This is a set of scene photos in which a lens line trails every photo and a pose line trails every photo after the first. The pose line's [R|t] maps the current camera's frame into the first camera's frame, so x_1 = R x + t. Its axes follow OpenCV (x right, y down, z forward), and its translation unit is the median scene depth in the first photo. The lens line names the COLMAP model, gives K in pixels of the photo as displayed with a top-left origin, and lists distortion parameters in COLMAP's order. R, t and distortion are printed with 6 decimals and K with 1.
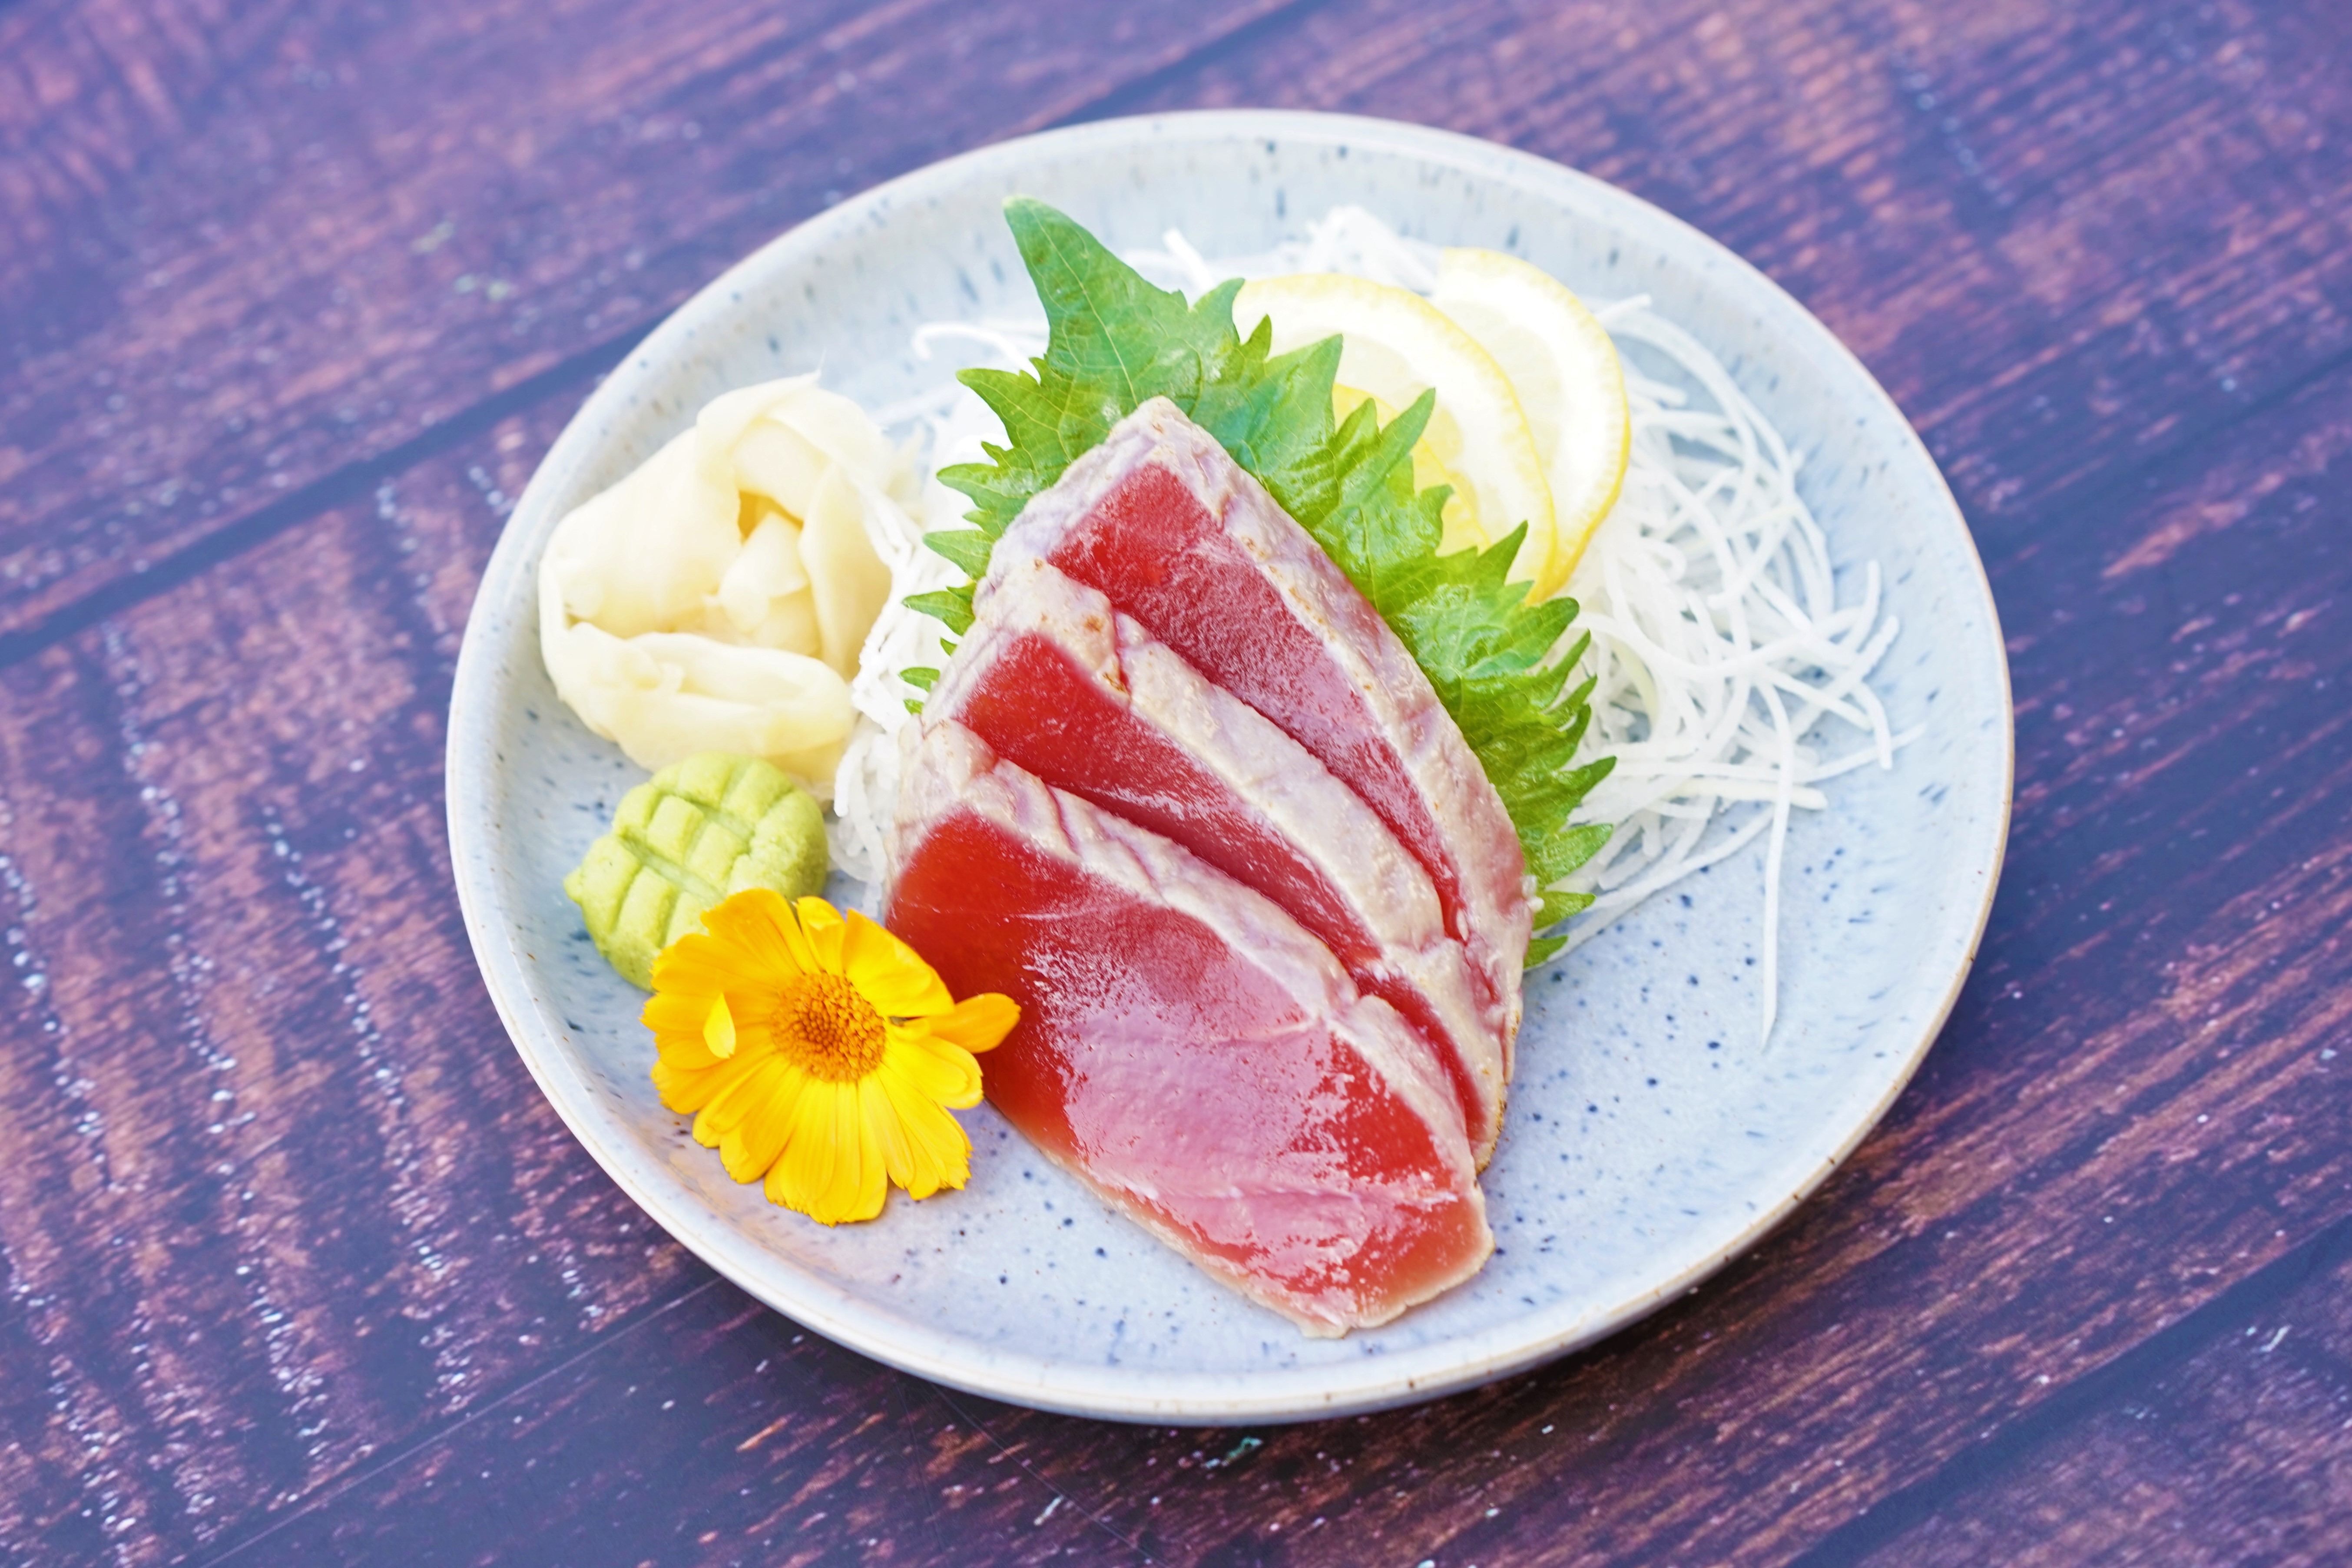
lens RADIAL K [[3732.3, 0, 1176.0], [0, 3732.3, 784.0], [0, 0, 1]] dist [0.011826, 0.111948]
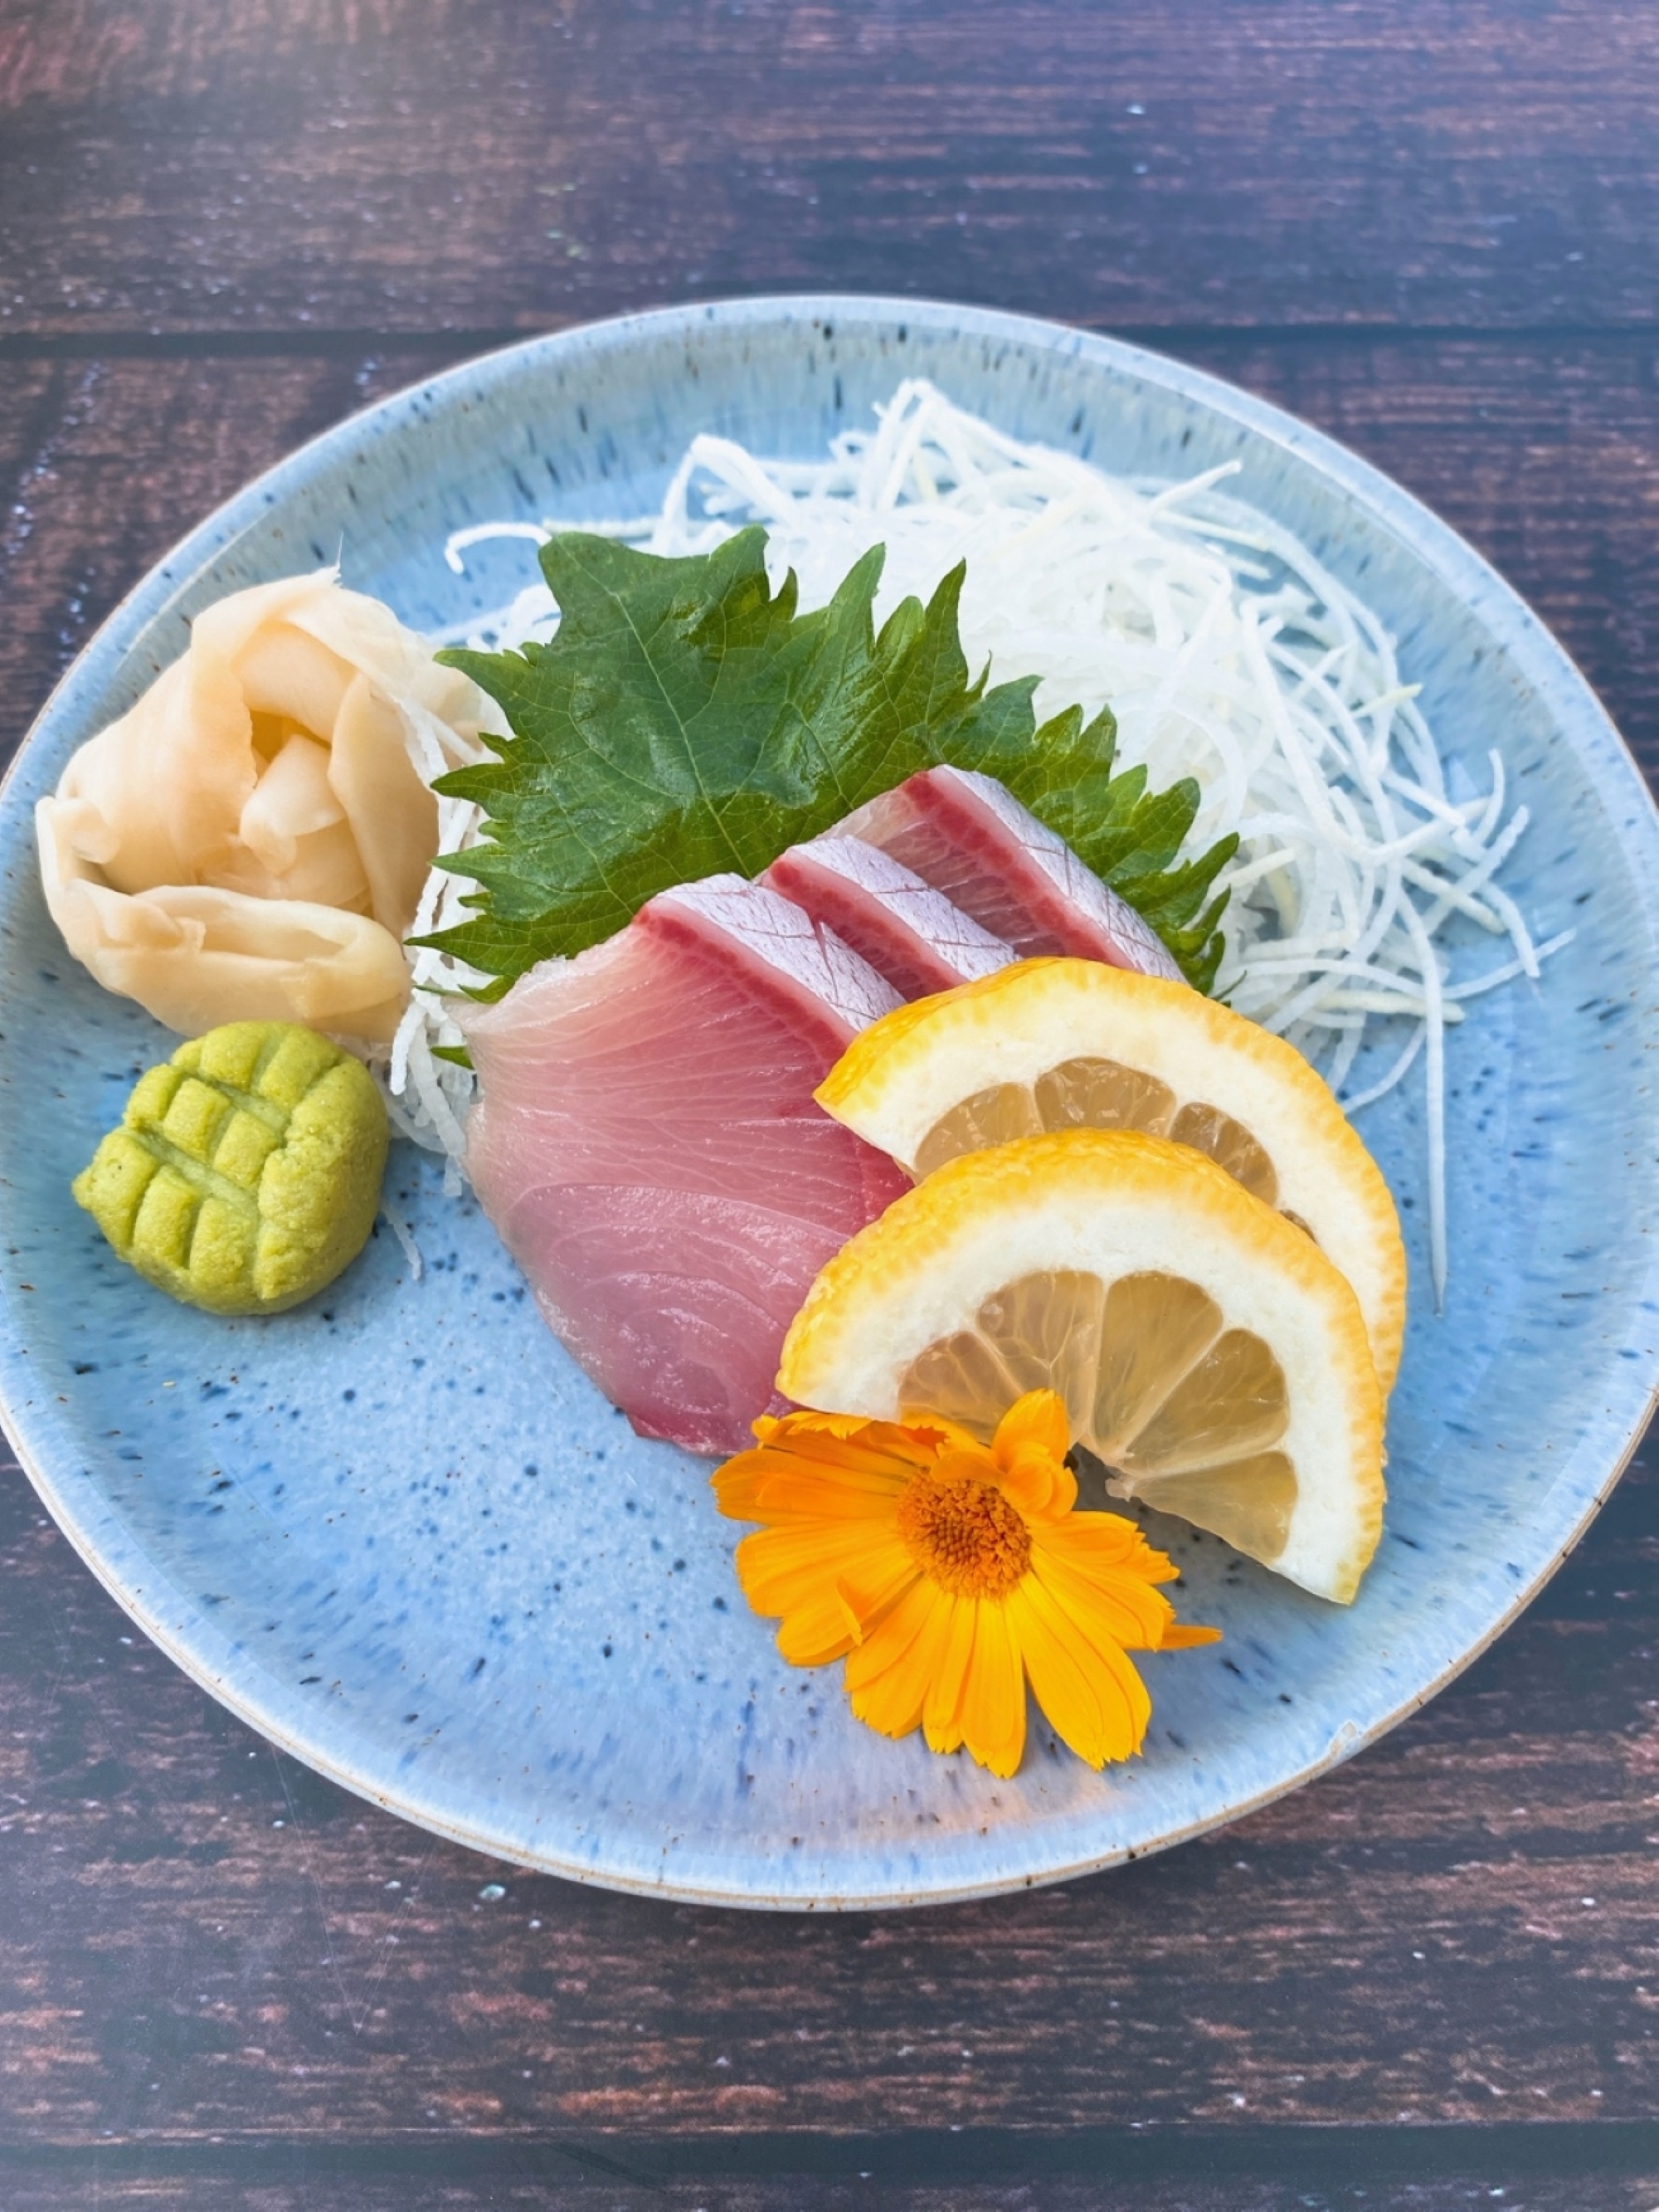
lens RADIAL K [[1636.0, 0, 798.7], [0, 1636.0, 1097.2], [0, 0, 1]] dist [0.130303, -0.433999]
pose [[0.997343, -0.044893, 0.057368, -0.017781], [0.035160, 0.986388, 0.160633, -0.048602], [-0.063798, -0.158189, 0.985346, 0.614040]]
